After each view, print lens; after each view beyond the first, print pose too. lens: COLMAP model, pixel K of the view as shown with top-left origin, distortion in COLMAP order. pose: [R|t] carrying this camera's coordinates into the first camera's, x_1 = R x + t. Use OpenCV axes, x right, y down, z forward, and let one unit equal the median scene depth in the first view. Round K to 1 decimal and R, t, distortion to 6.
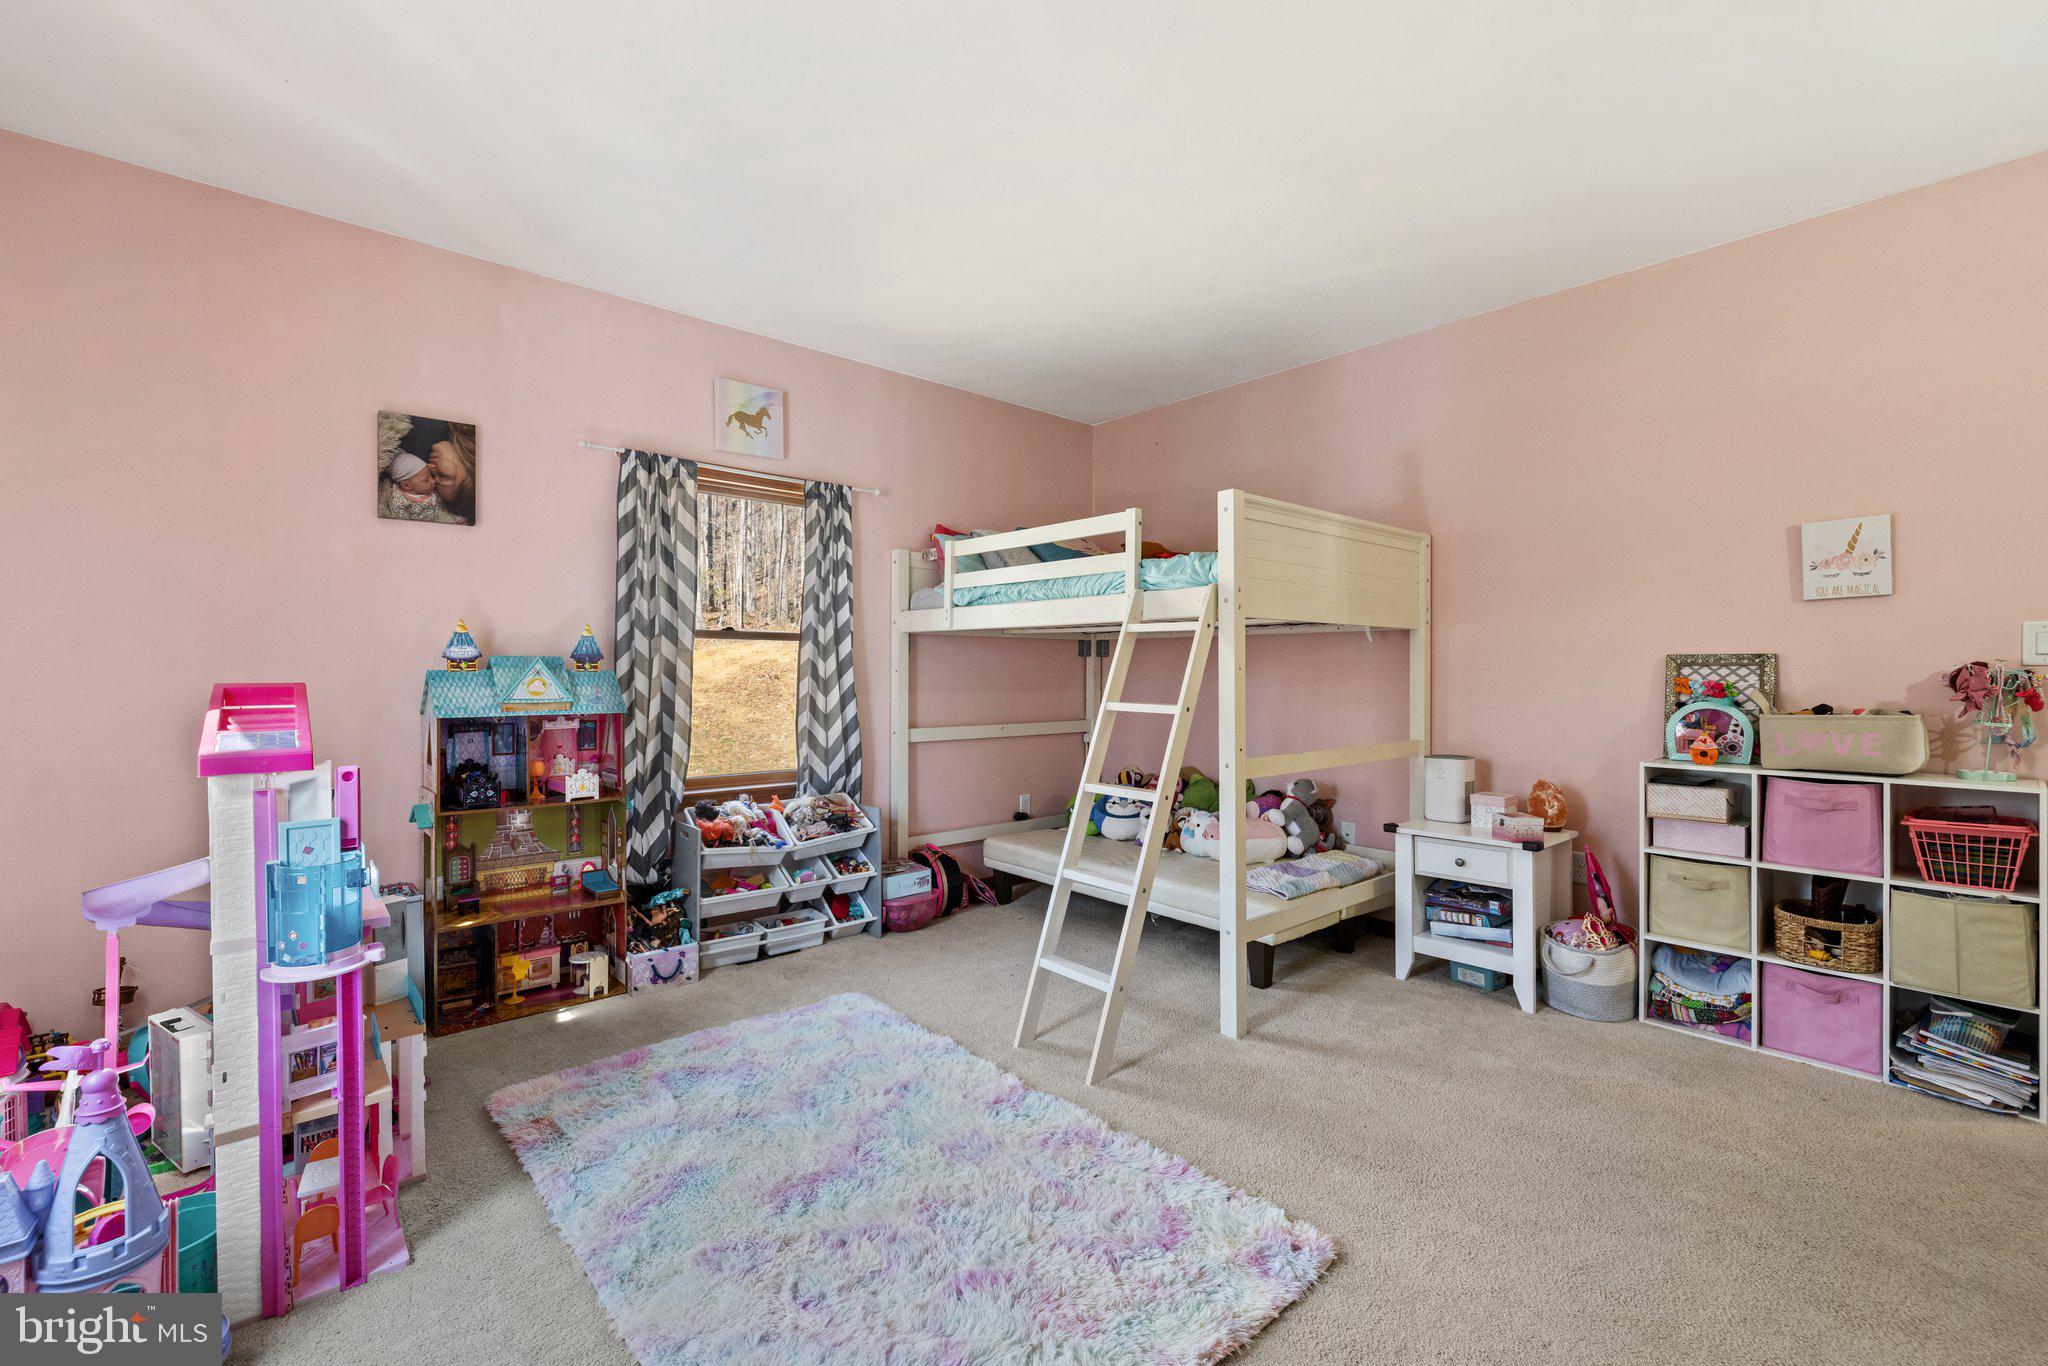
lens RADIAL K [[868.0, 0, 1015.5], [0, 868.0, 679.0], [0, 0, 1]] dist [-0.001793, 0.000093]
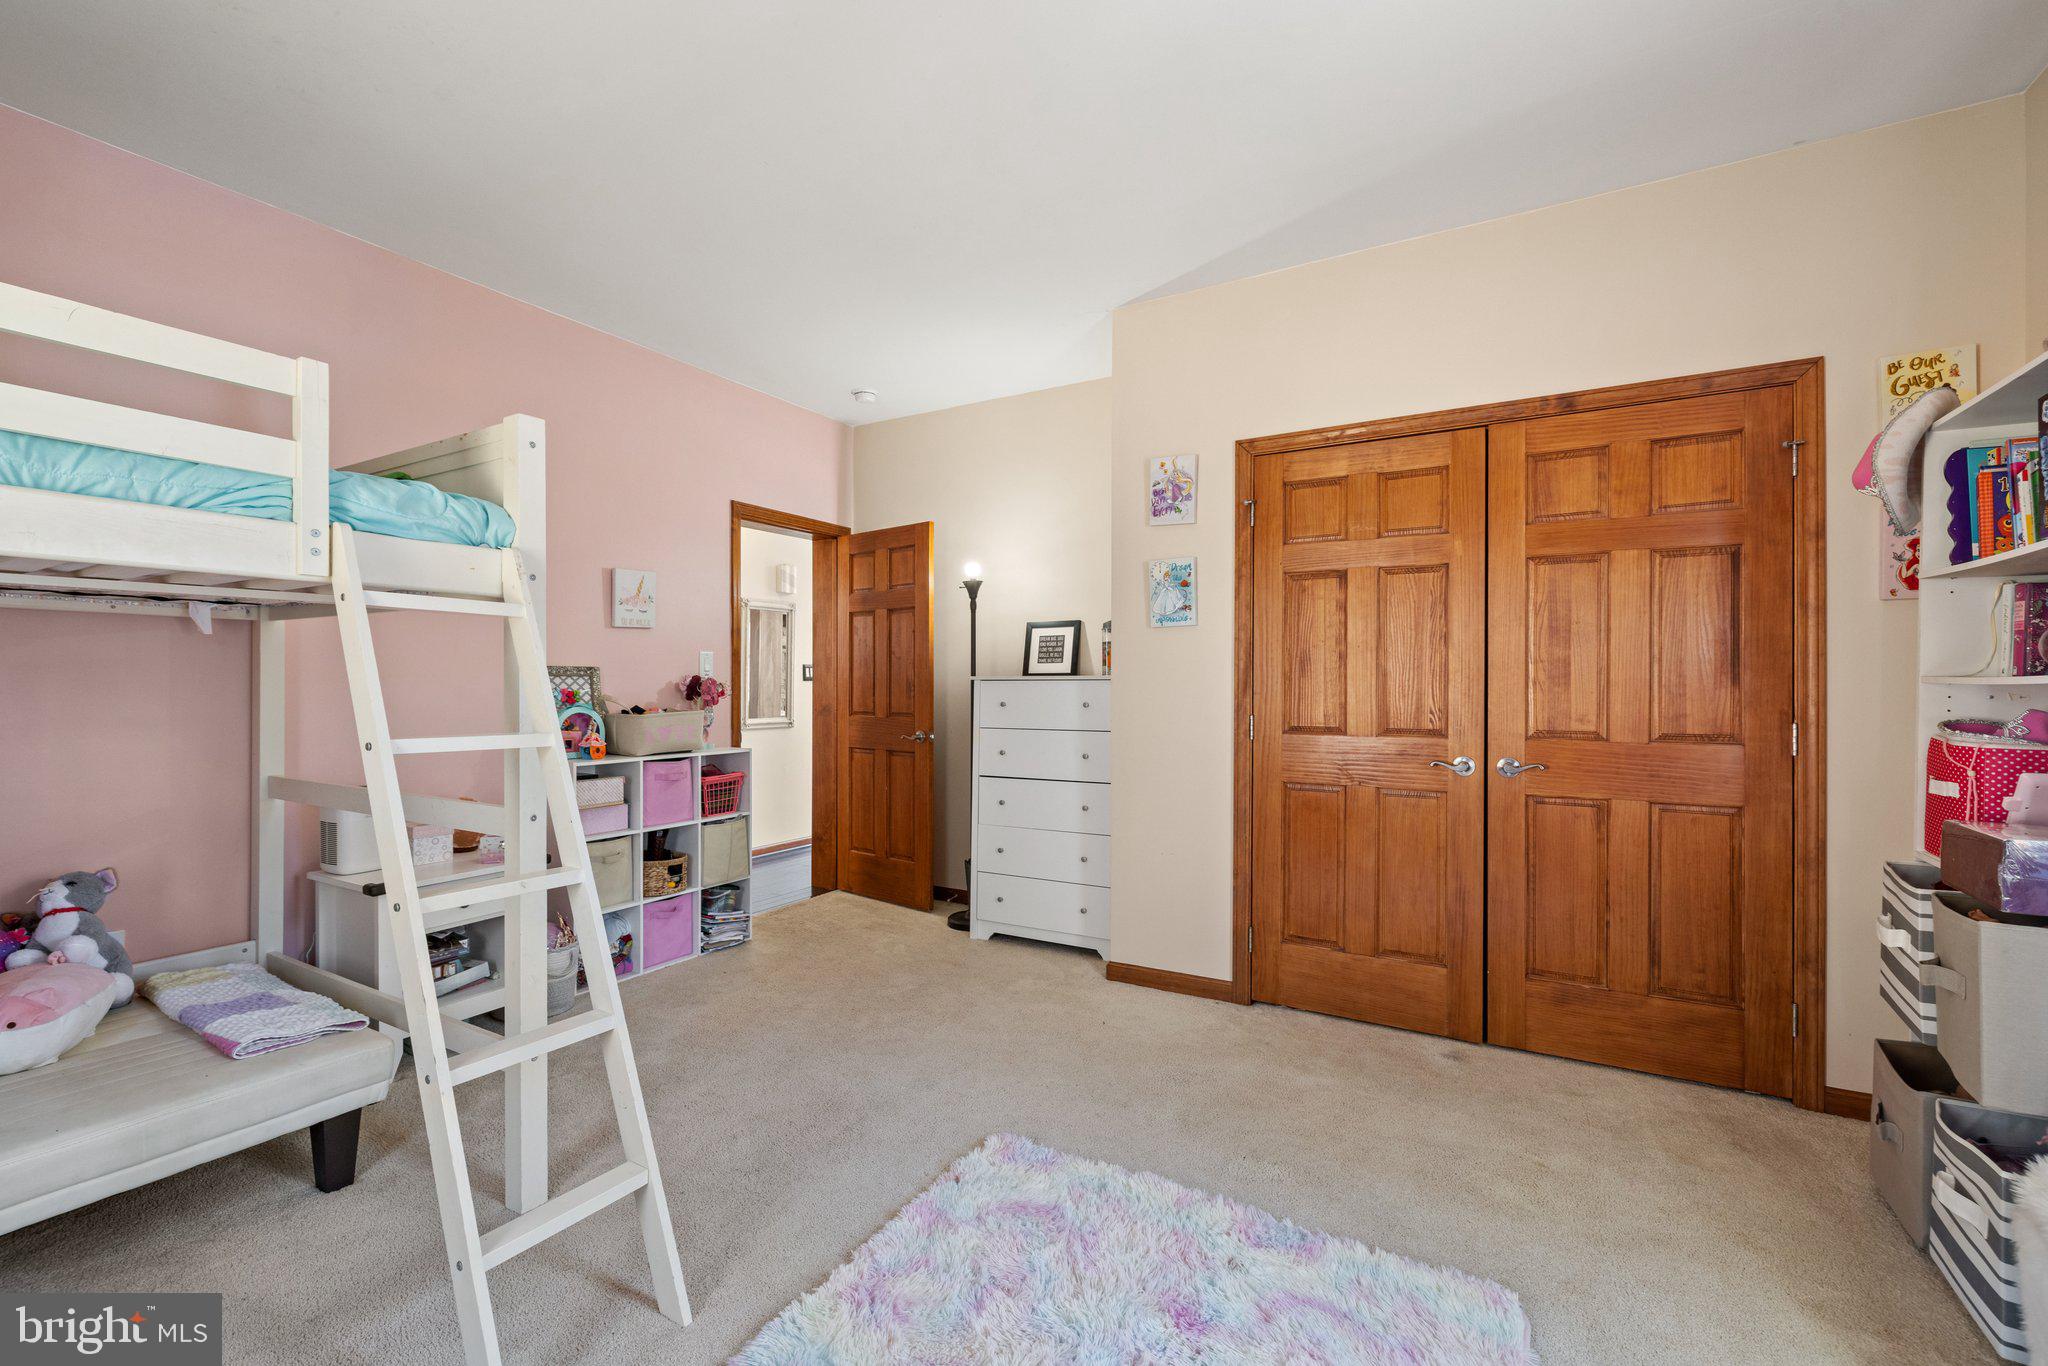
lens RADIAL K [[868.0, 0, 1015.9], [0, 868.0, 678.1], [0, 0, 1]] dist [-0.001793, 0.000093]
pose [[-0.323204, 0.002508, 0.946326, -0.530561], [0.003943, 0.999991, -0.001304, -0.009265], [-0.946321, 0.003309, -0.323211, 0.861133]]
